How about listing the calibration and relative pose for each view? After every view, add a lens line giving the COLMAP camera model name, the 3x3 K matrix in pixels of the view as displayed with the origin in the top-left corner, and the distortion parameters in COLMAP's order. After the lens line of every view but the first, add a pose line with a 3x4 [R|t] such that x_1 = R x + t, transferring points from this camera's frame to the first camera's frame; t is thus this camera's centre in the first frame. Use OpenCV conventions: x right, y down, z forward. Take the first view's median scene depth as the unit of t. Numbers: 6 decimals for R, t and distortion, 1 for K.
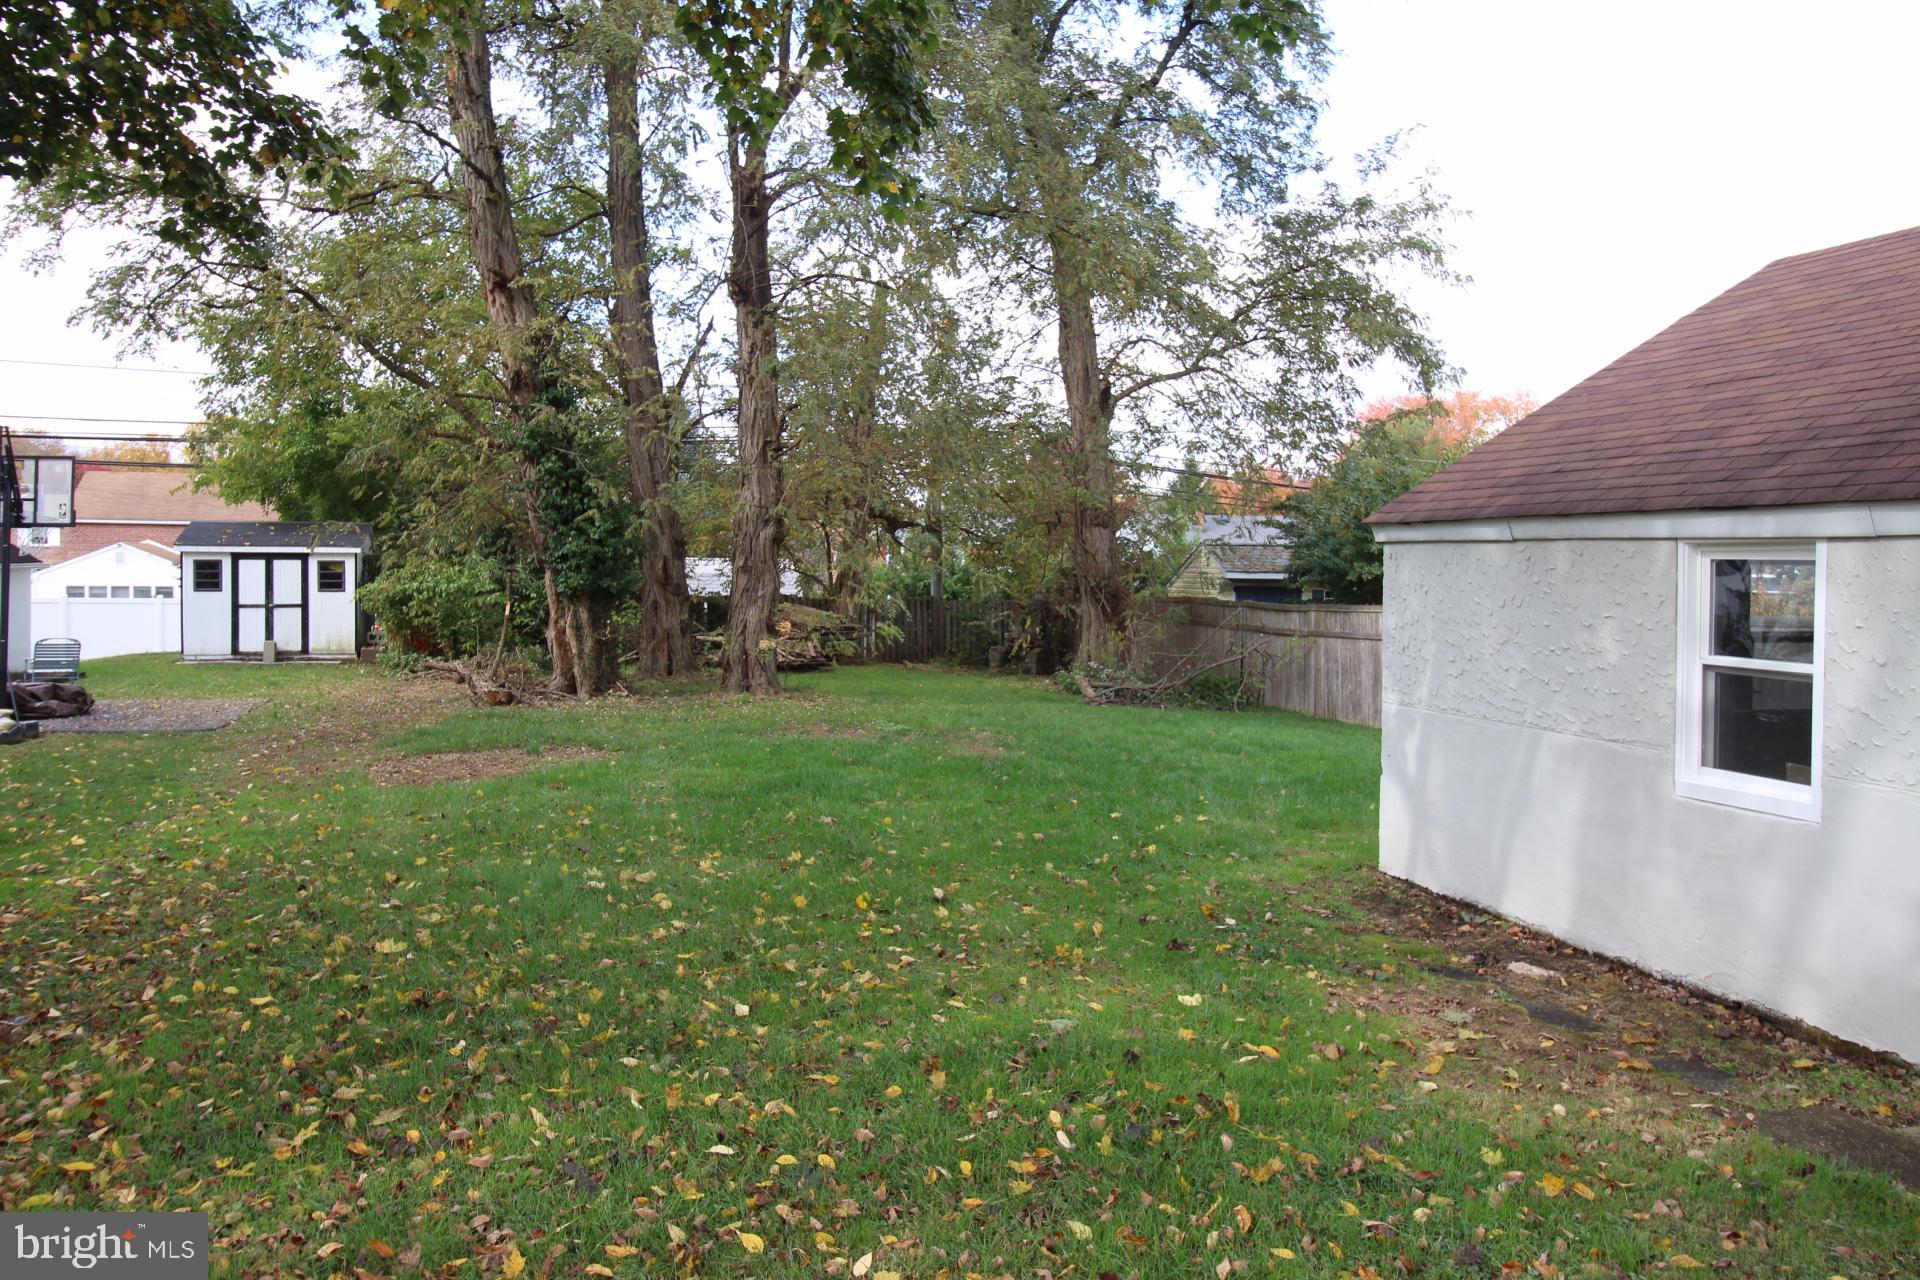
lens RADIAL K [[1495.2, 0, 960.6], [0, 1495.2, 605.2], [0, 0, 1]] dist [0.005672, -0.005996]
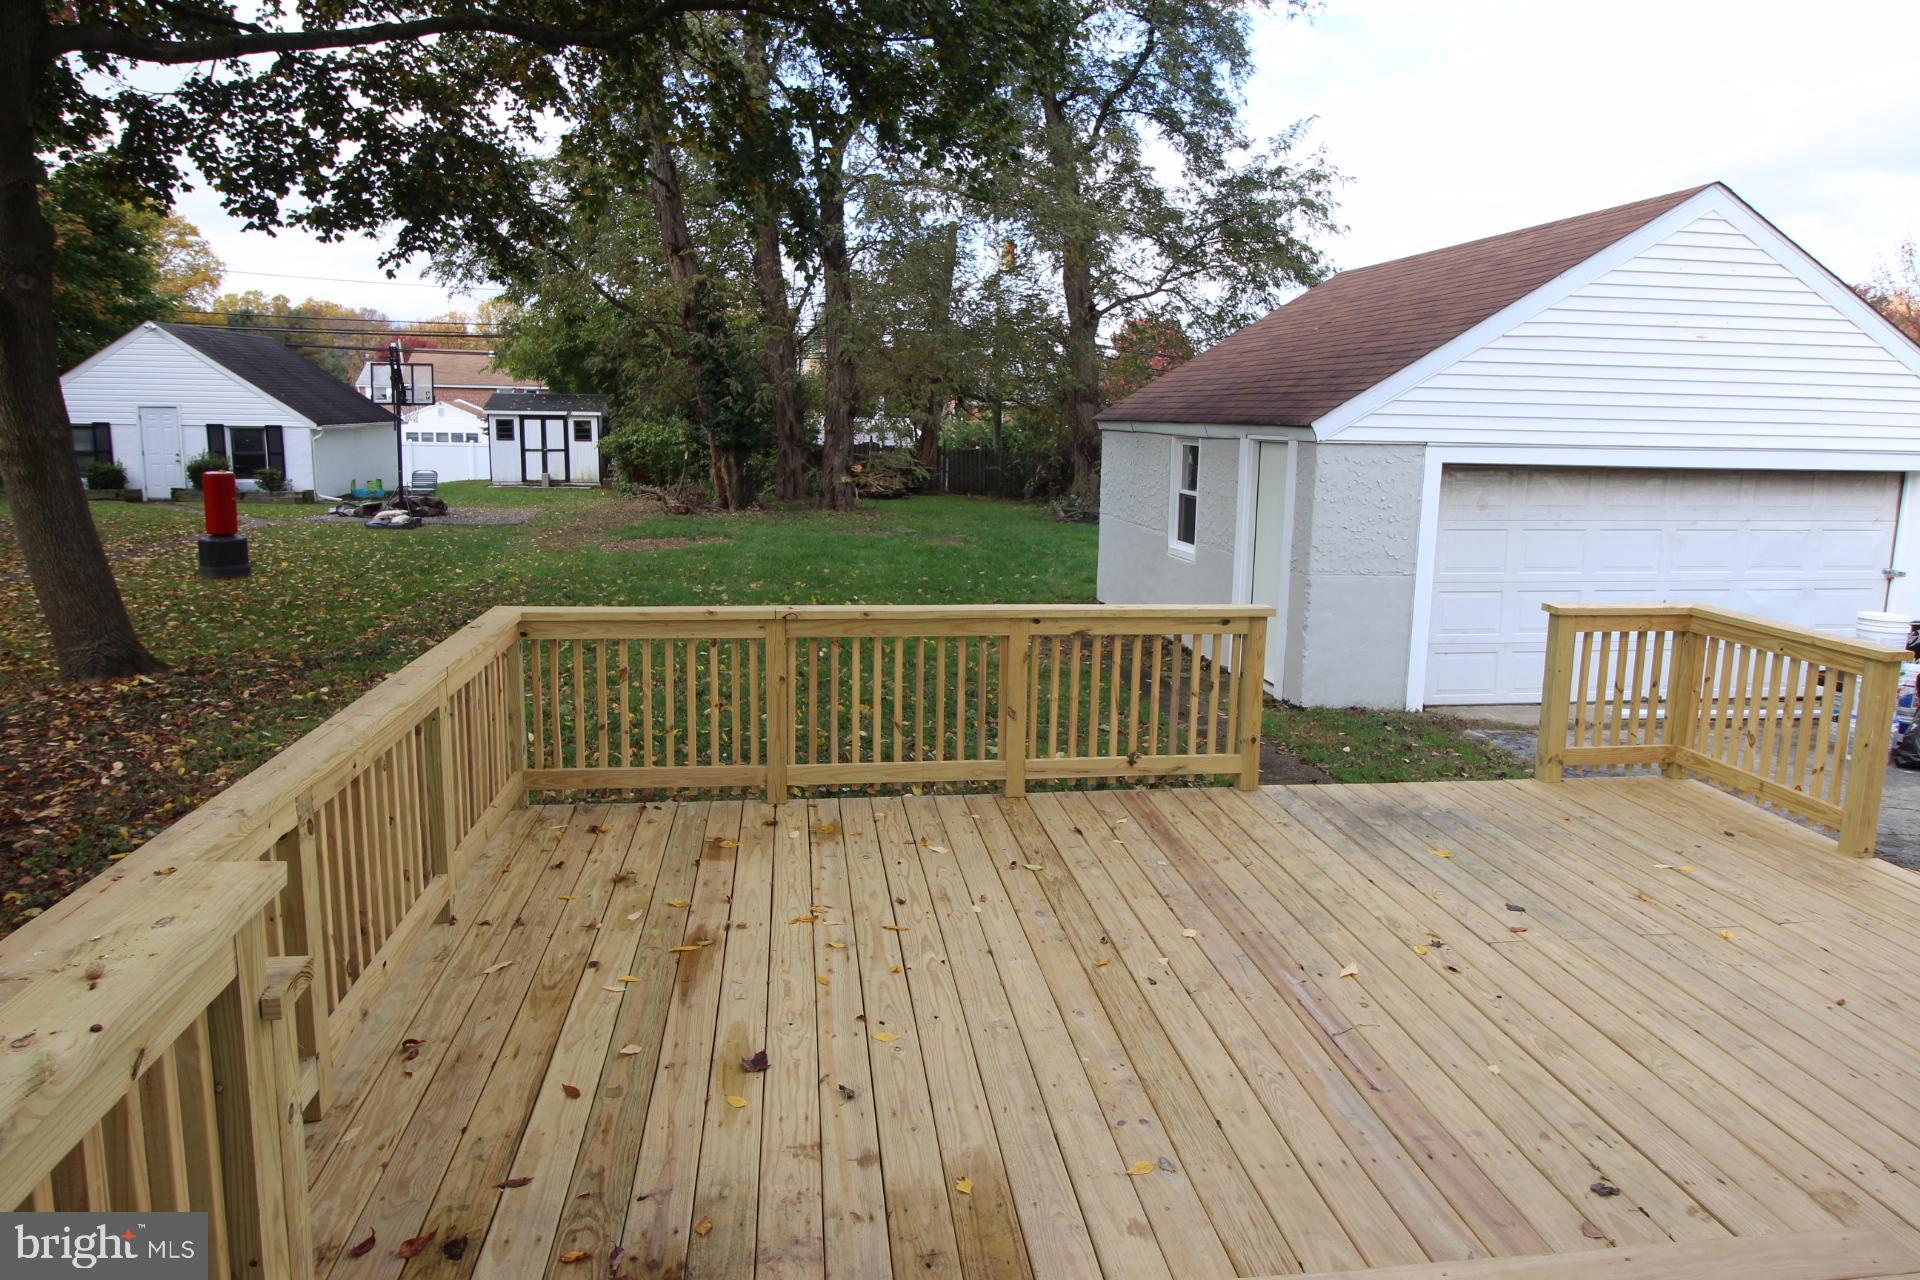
lens RADIAL K [[1195.3, 0, 960.7], [0, 1195.3, 611.7], [0, 0, 1]] dist [0.000125, -0.000195]
pose [[0.994950, 0.024499, -0.097333, 0.094459], [-0.011267, 0.990886, 0.134229, -0.005207], [0.099735, -0.132454, 0.986159, -0.205673]]
